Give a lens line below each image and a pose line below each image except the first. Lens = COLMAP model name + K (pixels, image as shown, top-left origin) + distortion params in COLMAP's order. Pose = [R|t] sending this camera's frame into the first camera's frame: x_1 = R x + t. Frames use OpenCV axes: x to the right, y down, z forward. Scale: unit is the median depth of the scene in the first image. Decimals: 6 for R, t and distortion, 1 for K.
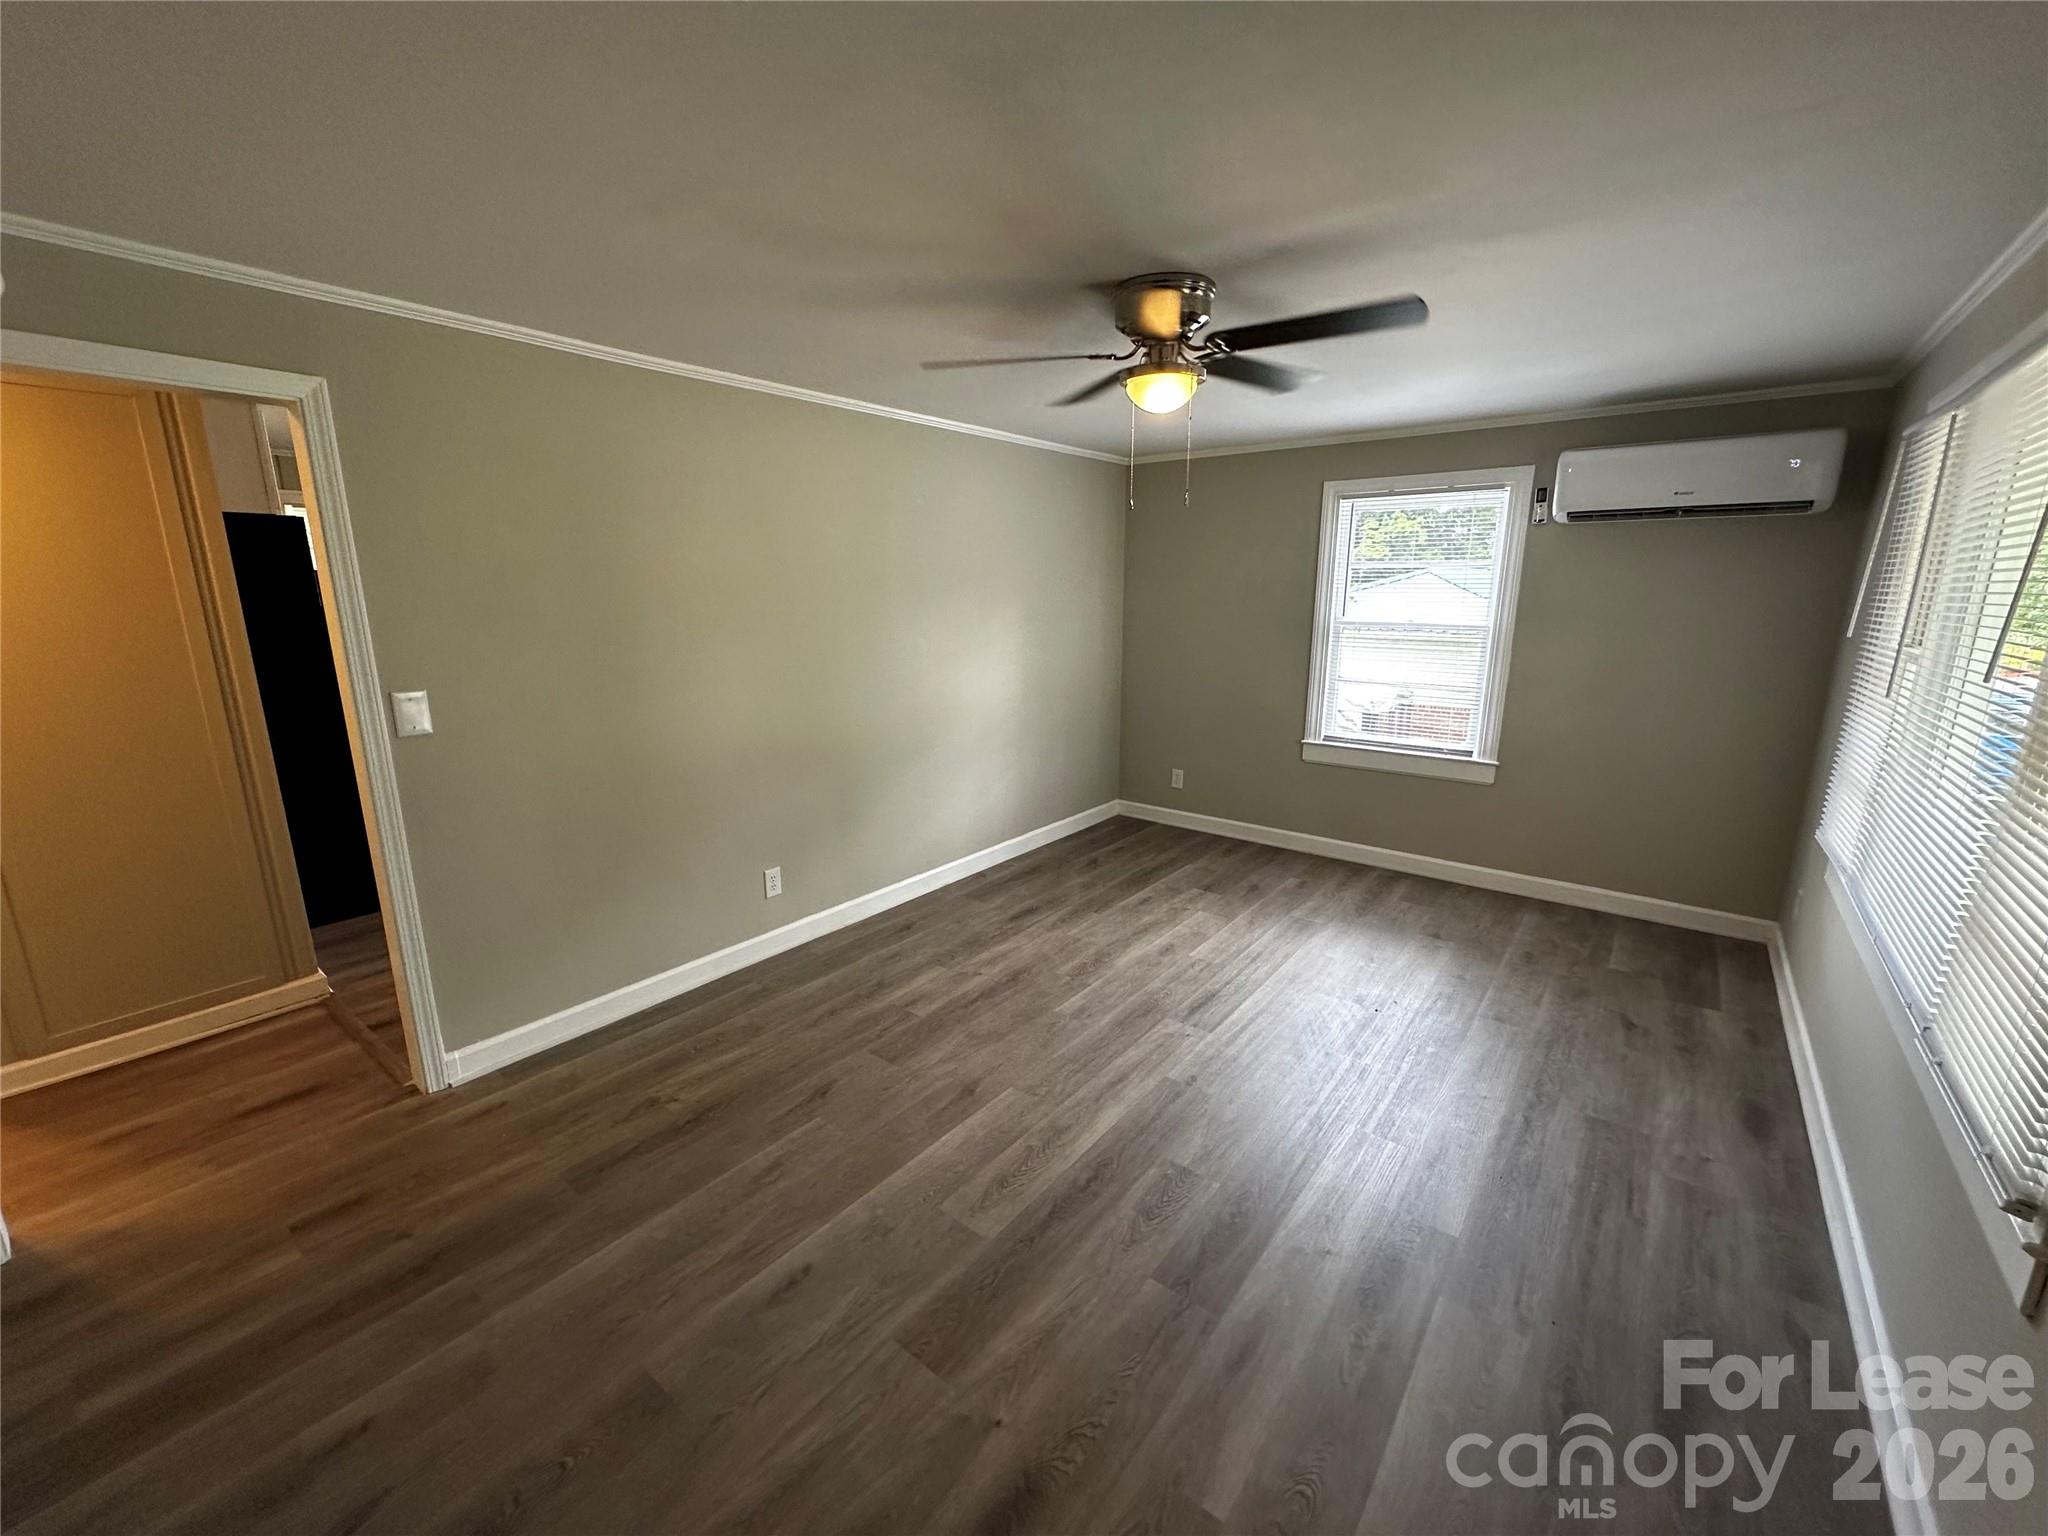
lens RADIAL K [[817.1, 0, 1022.7], [0, 817.1, 767.3], [0, 0, 1]] dist [-0.001957, -0.000134]
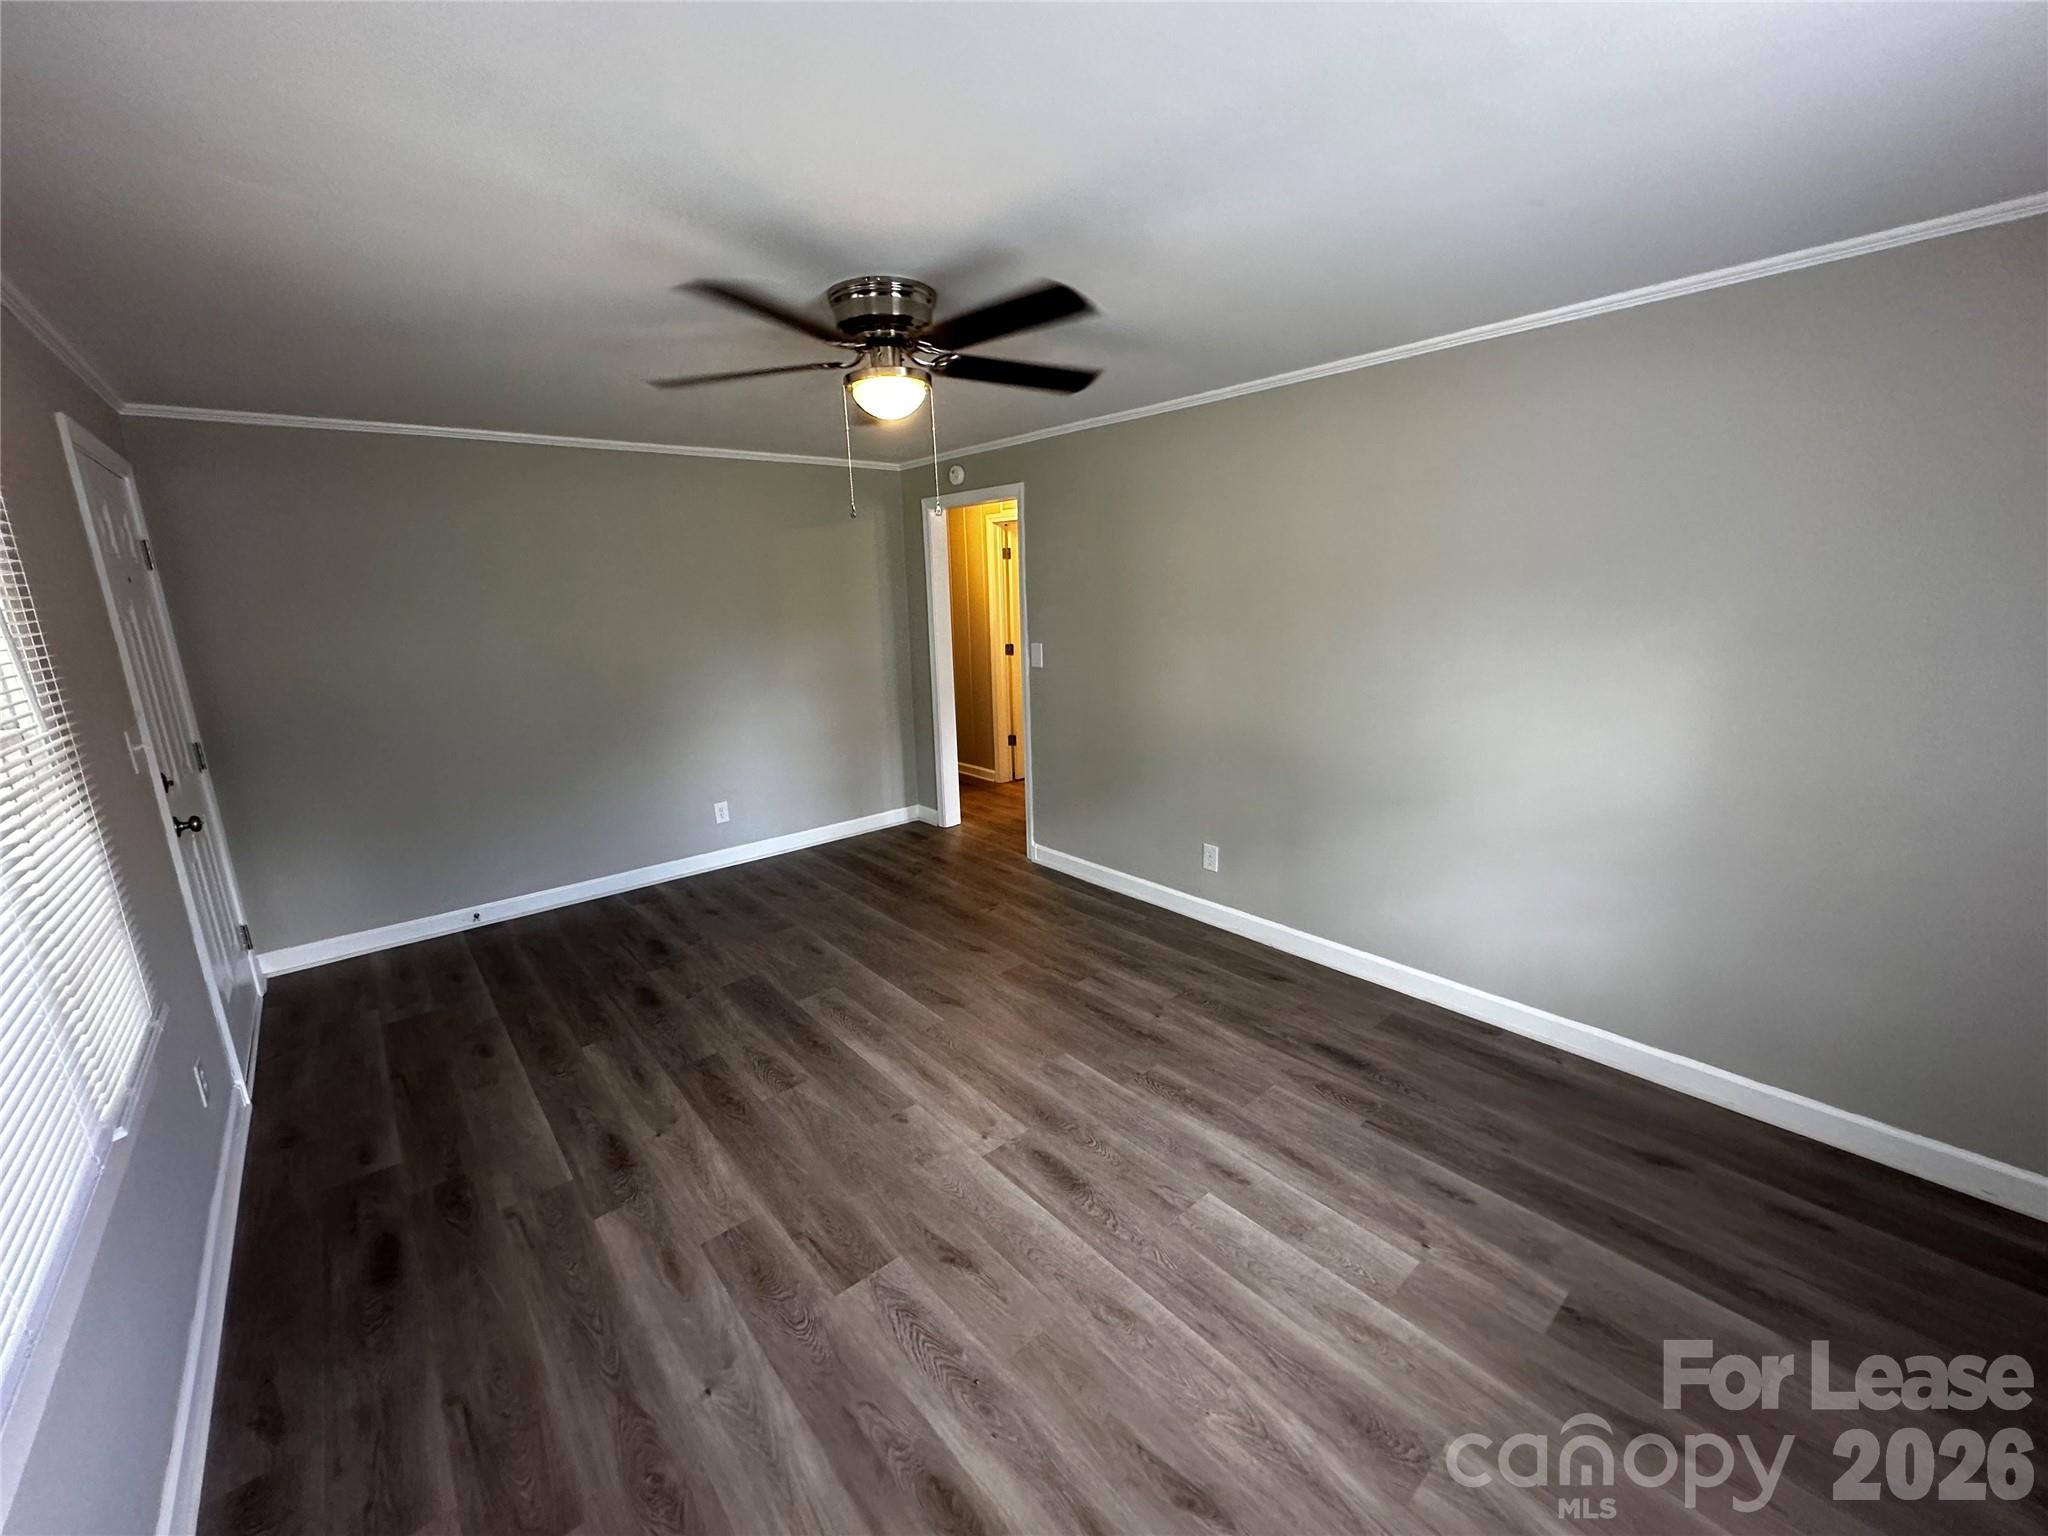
lens RADIAL K [[817.1, 0, 1022.7], [0, 817.1, 767.3], [0, 0, 1]] dist [-0.001957, -0.000134]
pose [[-0.191935, 0.223447, -0.955632, 0.744018], [-0.186393, 0.947713, 0.259032, -0.204362], [0.963545, 0.227840, -0.140251, 0.881687]]
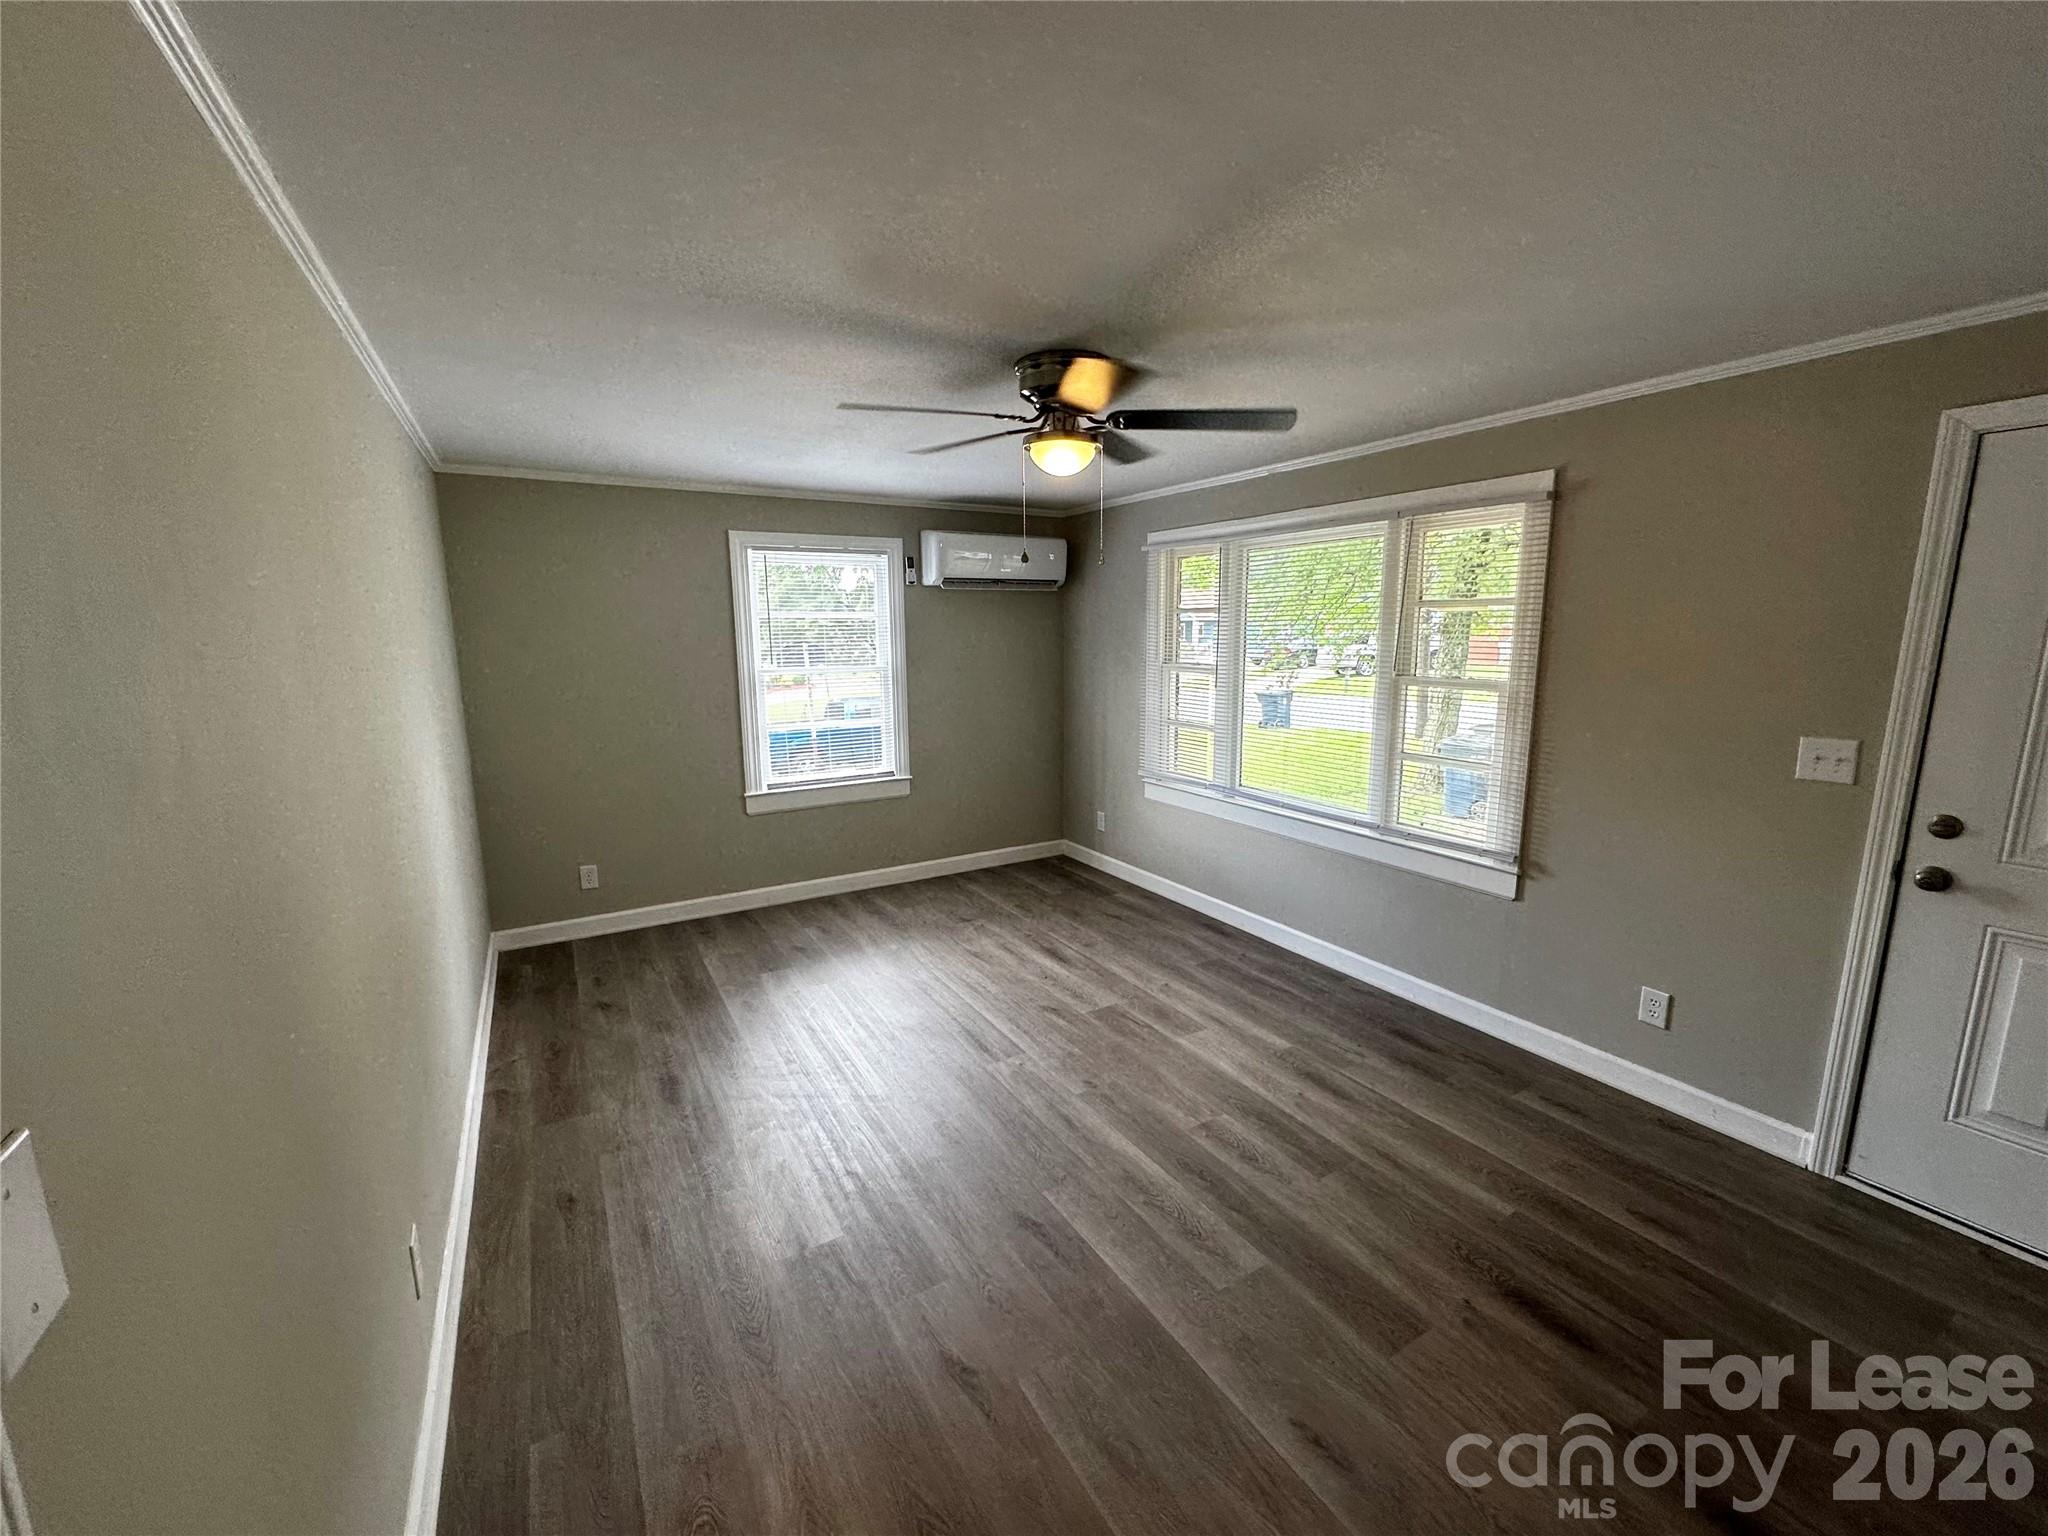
lens RADIAL K [[817.1, 0, 1022.7], [0, 817.1, 767.3], [0, 0, 1]] dist [-0.001957, -0.000134]
pose [[0.355398, -0.159956, 0.920927, -0.571158], [0.210773, 0.973587, 0.087763, -0.107278], [-0.910641, 0.162915, 0.379726, 0.448676]]
